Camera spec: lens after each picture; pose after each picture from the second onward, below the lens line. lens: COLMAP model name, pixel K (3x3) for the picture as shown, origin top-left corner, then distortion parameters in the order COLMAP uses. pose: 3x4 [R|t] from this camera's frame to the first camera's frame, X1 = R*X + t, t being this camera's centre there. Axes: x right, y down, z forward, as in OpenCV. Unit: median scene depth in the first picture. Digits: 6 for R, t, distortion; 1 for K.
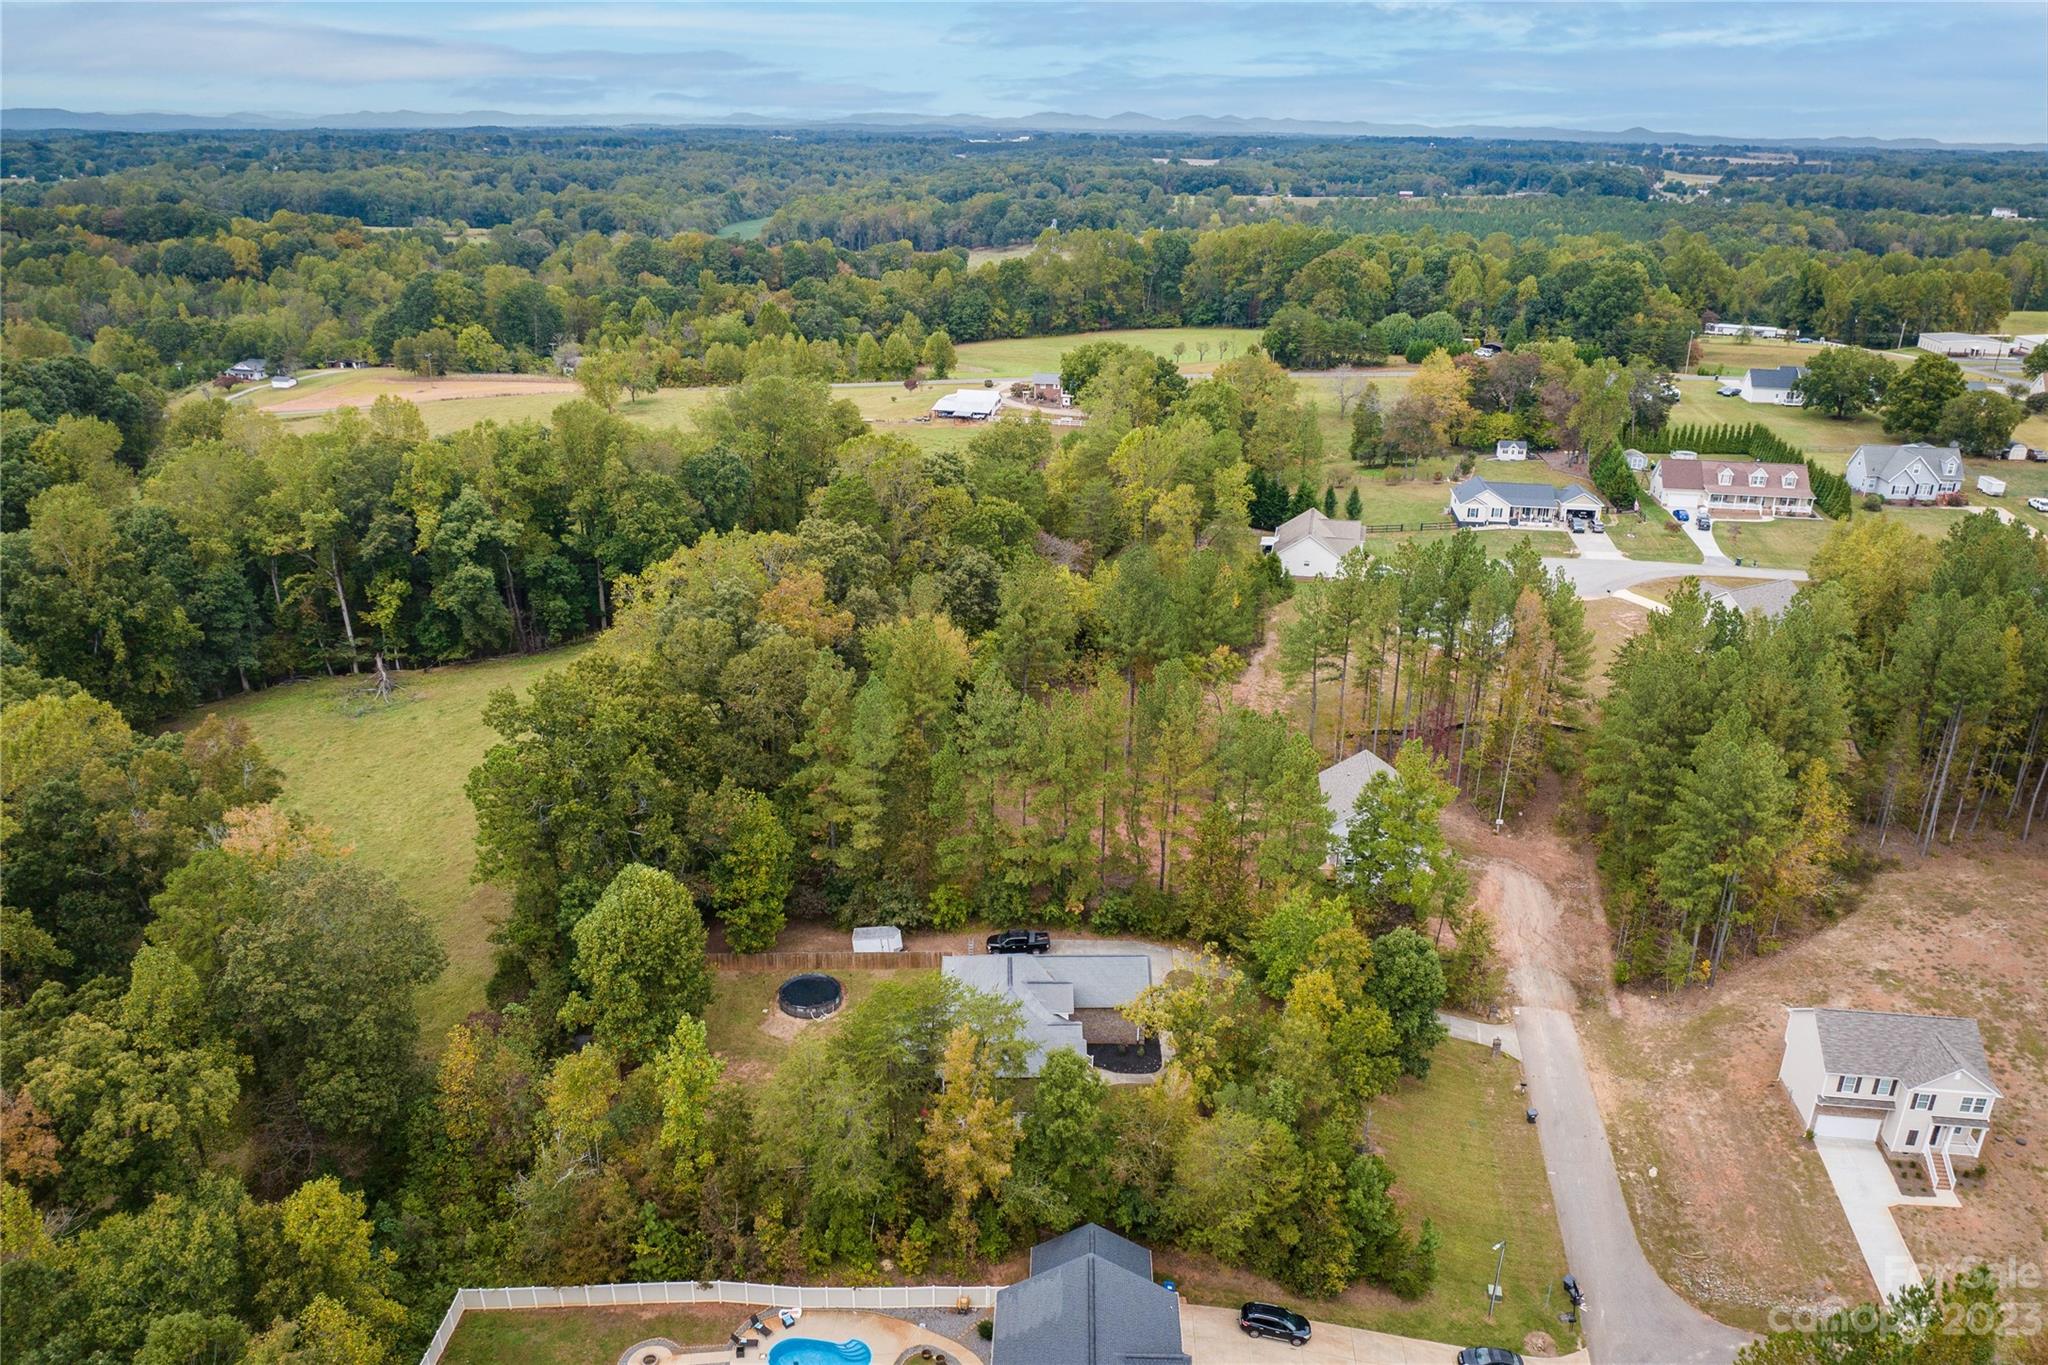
lens RADIAL K [[1501.7, 0, 1026.3], [0, 1501.7, 687.9], [0, 0, 1]] dist [-0.057426, 0.016138]
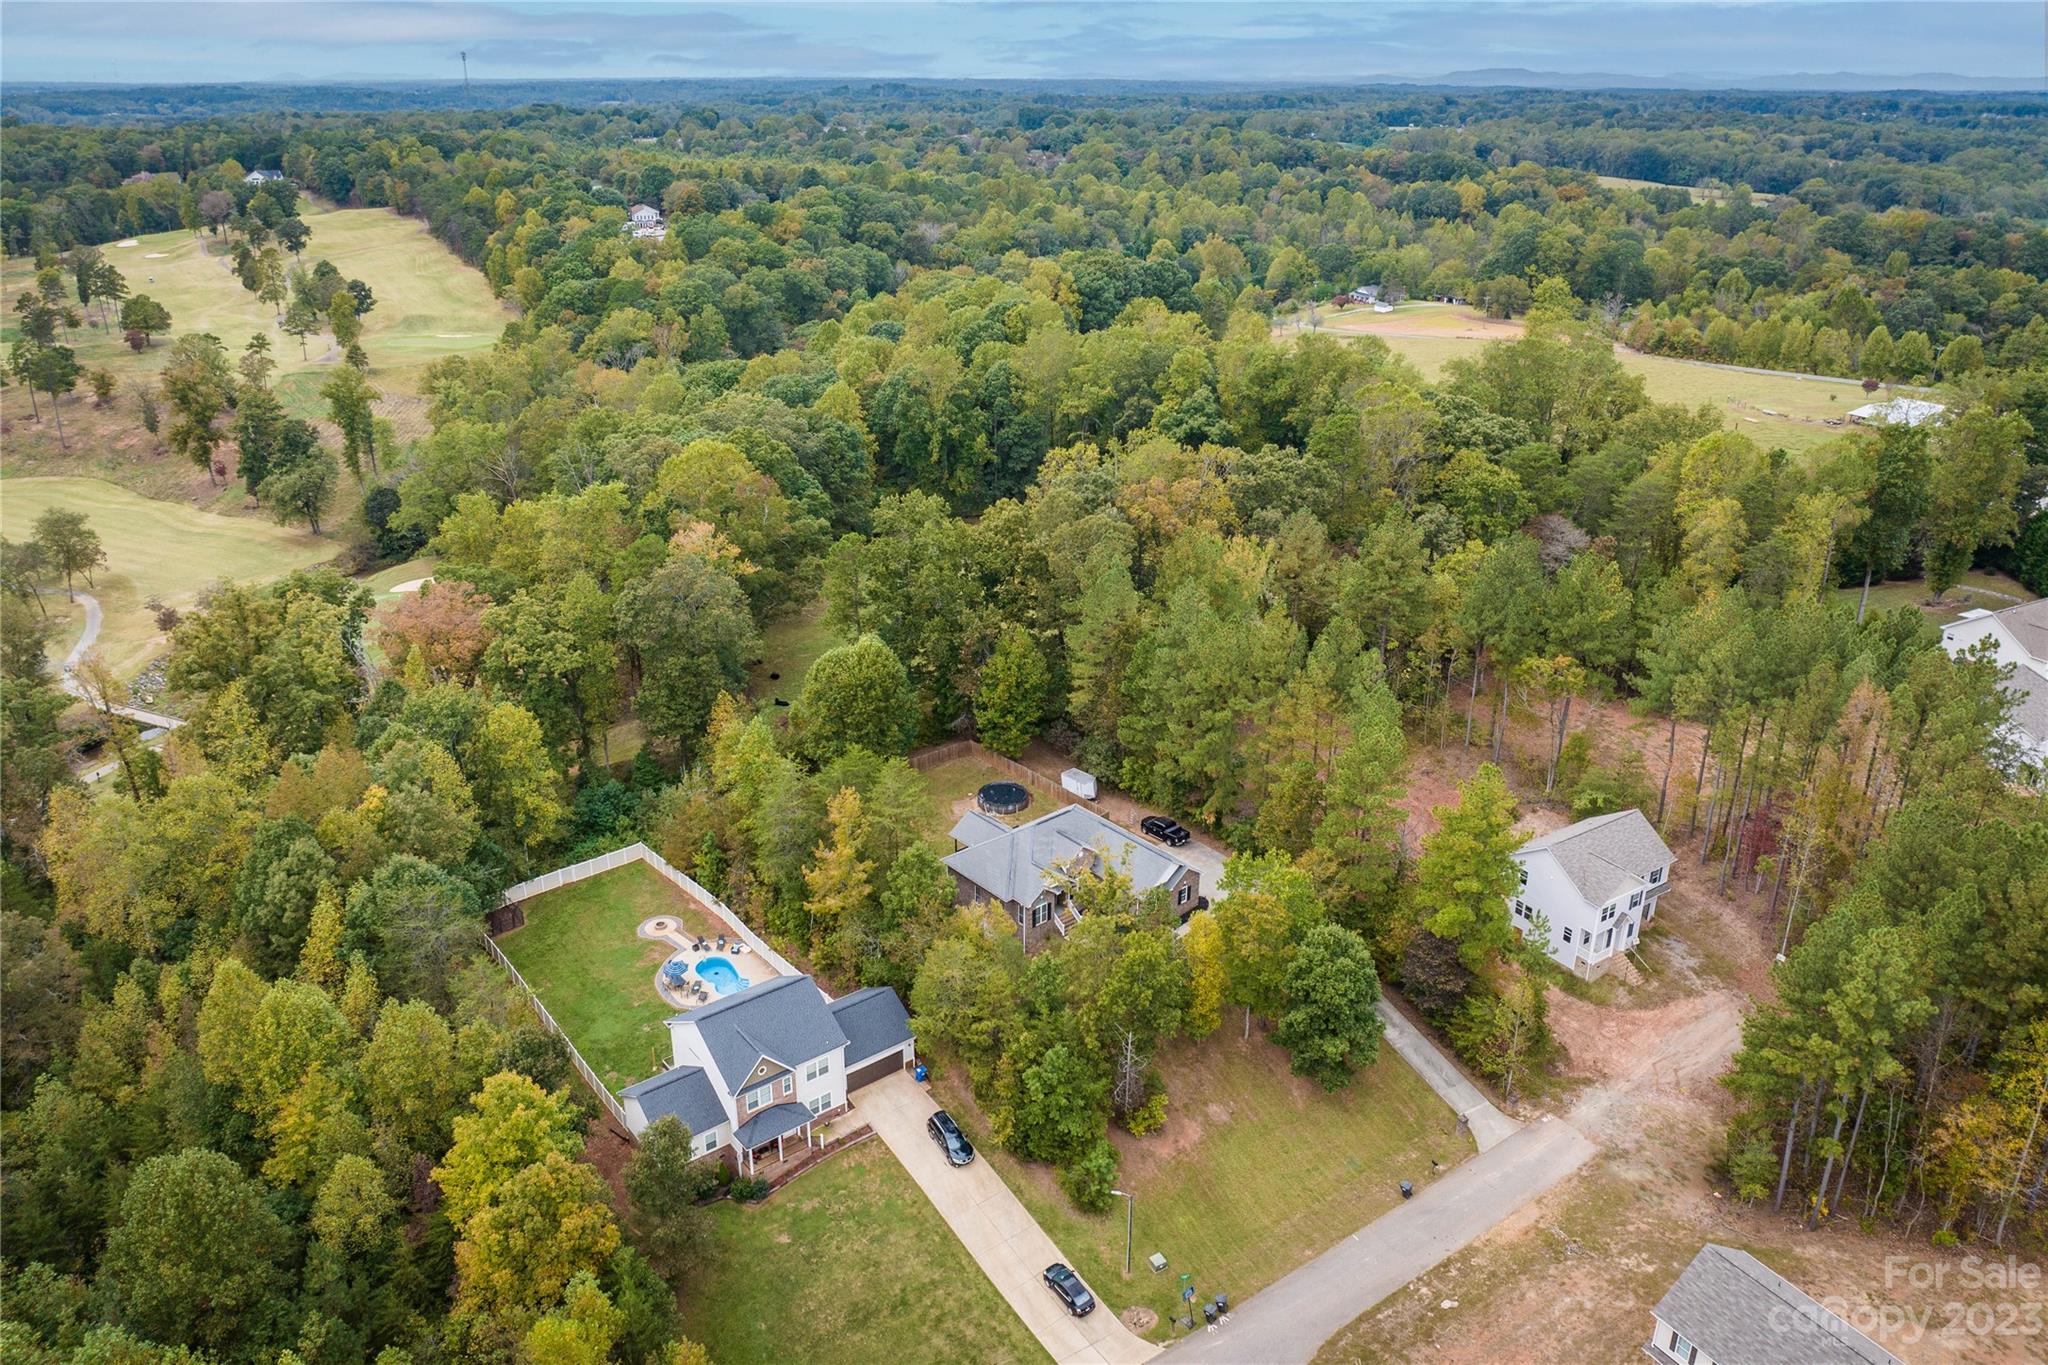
lens RADIAL K [[1501.7, 0, 1027.0], [0, 1501.7, 680.0], [0, 0, 1]] dist [-0.057426, 0.016138]
pose [[0.607360, 0.284902, -0.741583, 0.534726], [-0.271100, 0.951776, 0.143621, -0.047960], [0.746739, 0.113814, 0.655307, 0.144428]]
